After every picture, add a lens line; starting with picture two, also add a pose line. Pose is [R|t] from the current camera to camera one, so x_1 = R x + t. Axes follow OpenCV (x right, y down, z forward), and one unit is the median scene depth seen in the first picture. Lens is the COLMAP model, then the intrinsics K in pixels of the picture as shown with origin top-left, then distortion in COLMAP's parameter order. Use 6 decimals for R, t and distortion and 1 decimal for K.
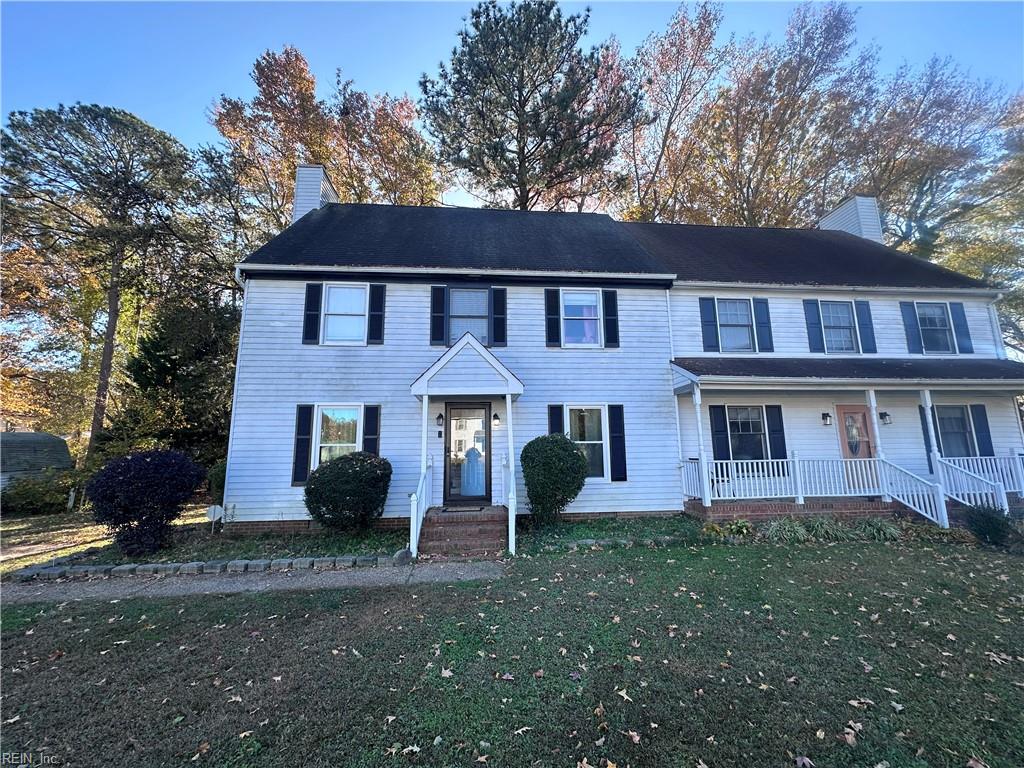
lens RADIAL K [[405.4, 0, 512.0], [0, 405.4, 384.0], [0, 0, 1]] dist [-0.000482, 0.000271]
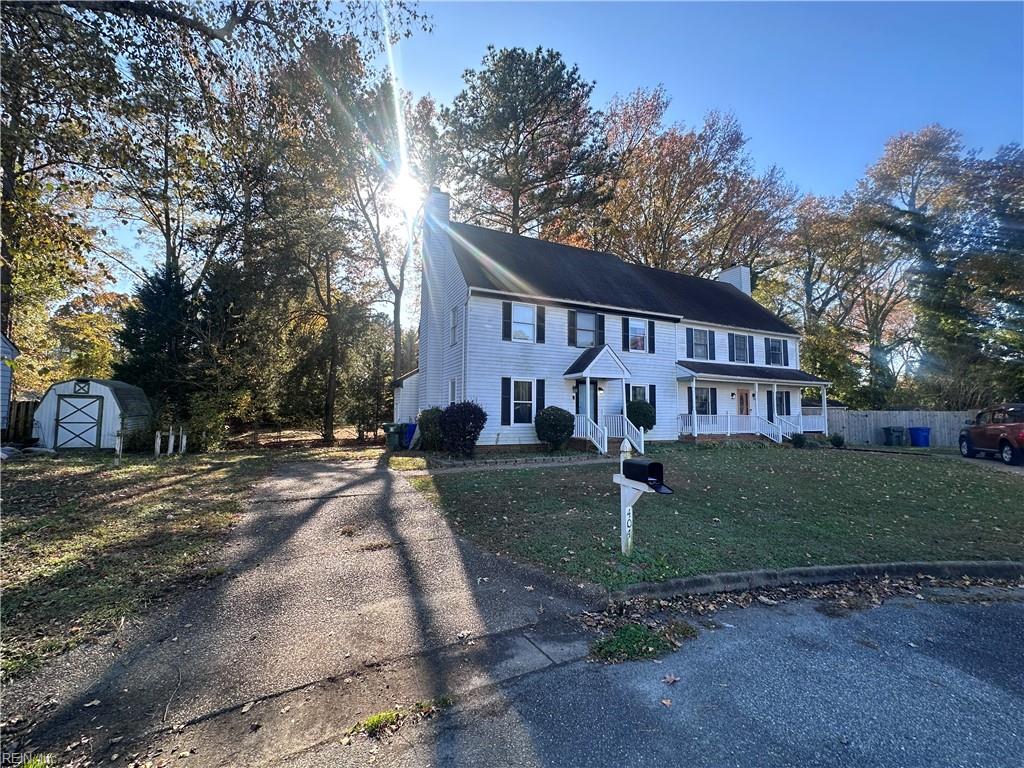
lens RADIAL K [[405.4, 0, 512.0], [0, 405.4, 384.0], [0, 0, 1]] dist [-0.000482, 0.000271]
pose [[0.941395, 0.042491, 0.334619, -0.933104], [-0.074581, 0.993701, 0.083639, -0.057312], [-0.328957, -0.103693, 0.938635, -0.515803]]
